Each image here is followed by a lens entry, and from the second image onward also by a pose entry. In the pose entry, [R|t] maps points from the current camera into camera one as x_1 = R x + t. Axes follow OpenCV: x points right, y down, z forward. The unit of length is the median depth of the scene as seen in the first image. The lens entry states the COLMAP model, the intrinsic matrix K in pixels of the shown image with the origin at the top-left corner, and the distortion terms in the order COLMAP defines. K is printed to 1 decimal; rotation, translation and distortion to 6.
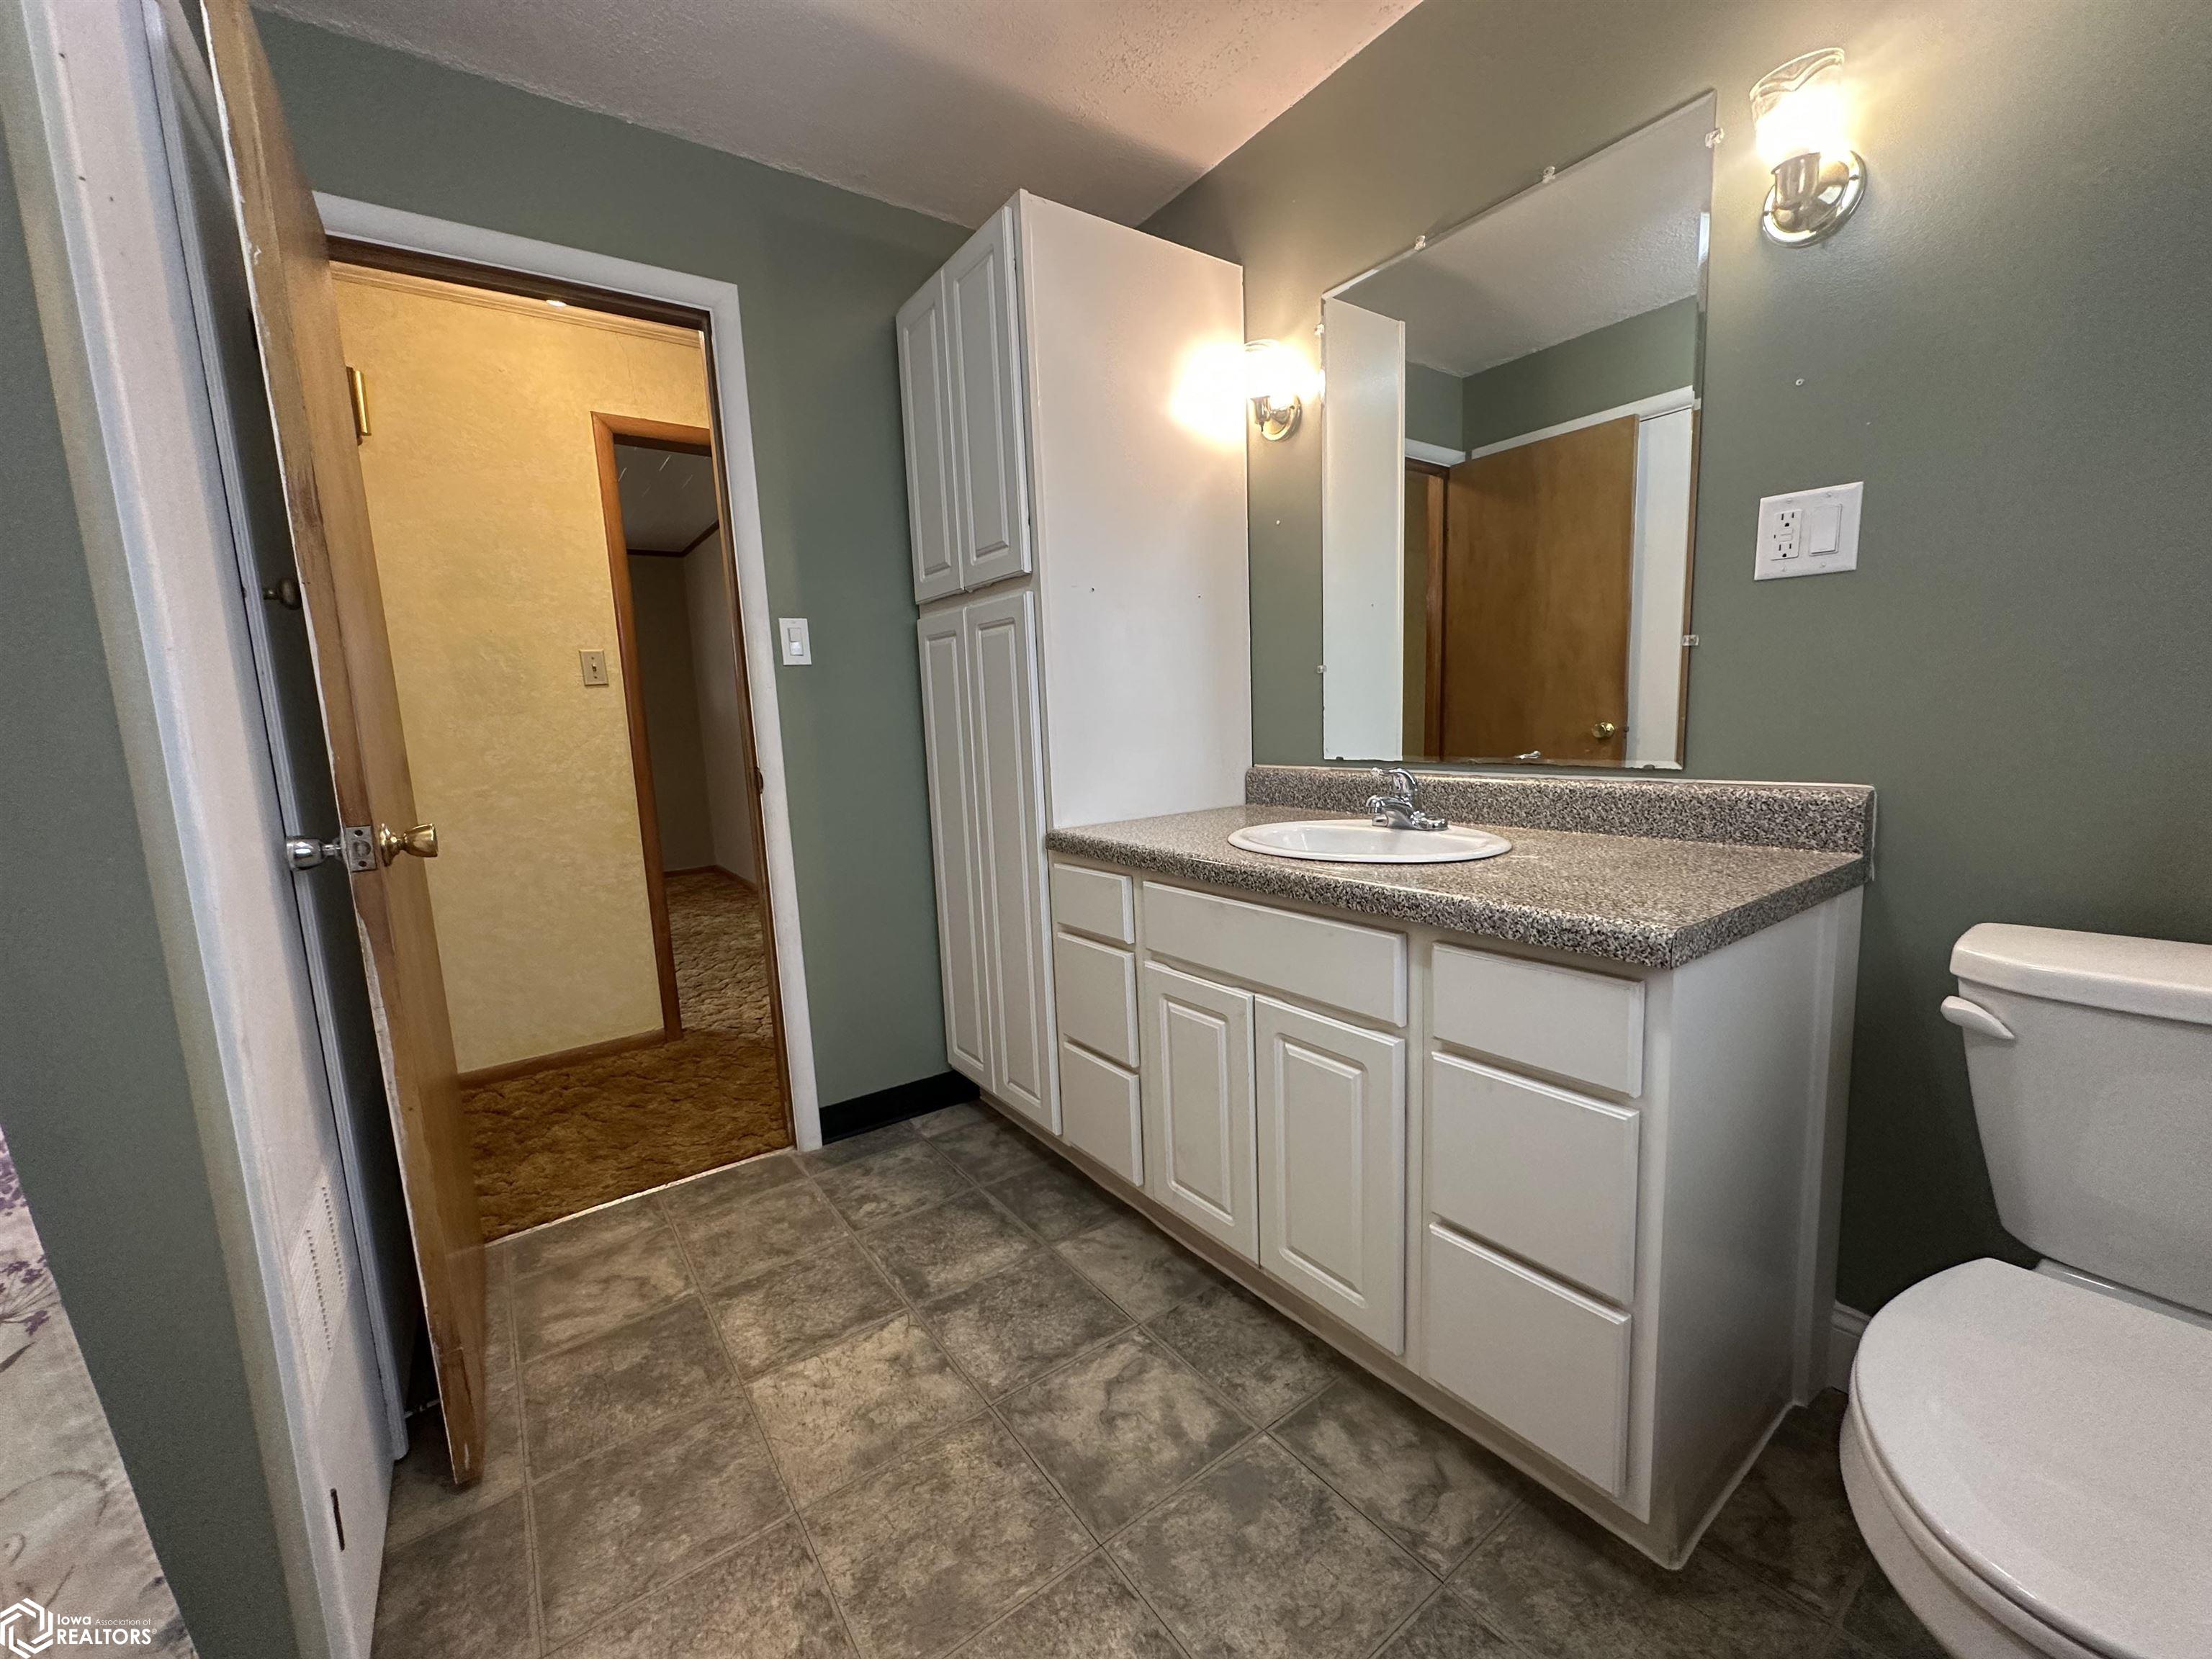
lens RADIAL K [[877.4, 0, 1106.0], [0, 877.4, 829.5], [0, 0, 1]] dist [-0.000496, 0.000000]
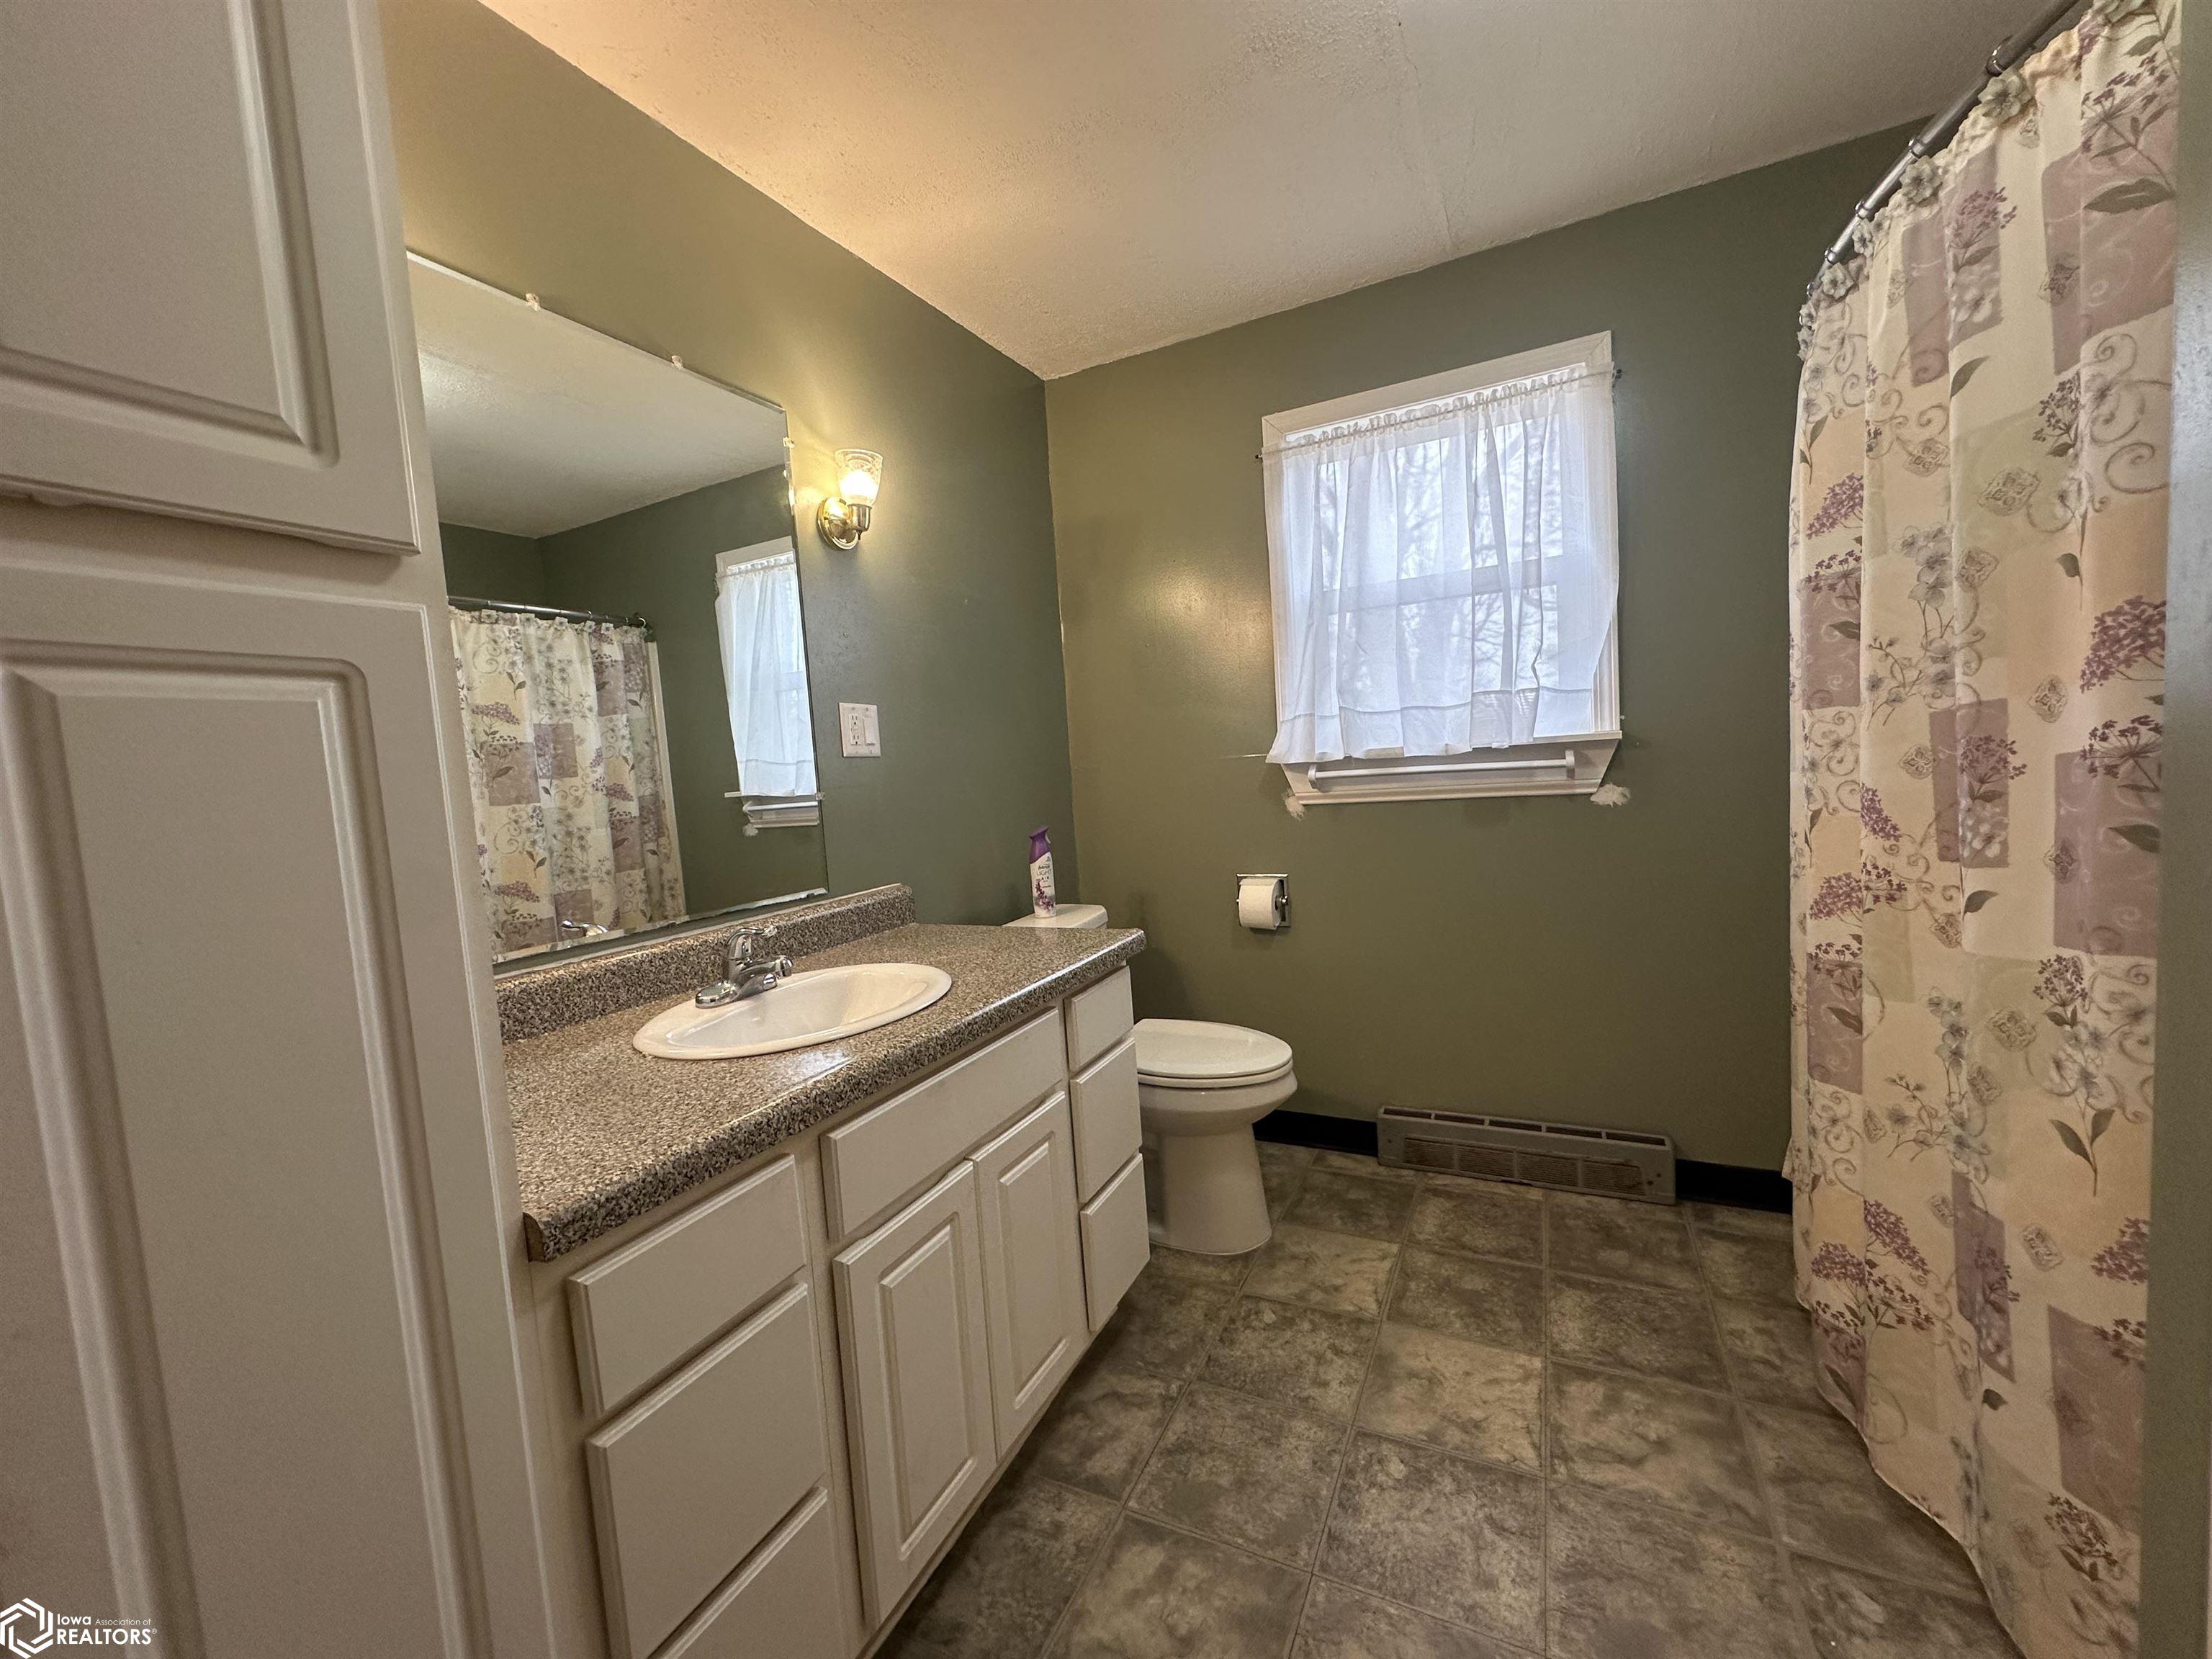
lens RADIAL K [[877.4, 0, 1106.0], [0, 877.4, 829.5], [0, 0, 1]] dist [-0.000496, 0.000000]
pose [[-0.456220, 0.008171, 0.889830, -0.729337], [0.204679, 0.974111, 0.095995, -0.209517], [-0.866008, 0.225924, -0.446081, 1.253591]]
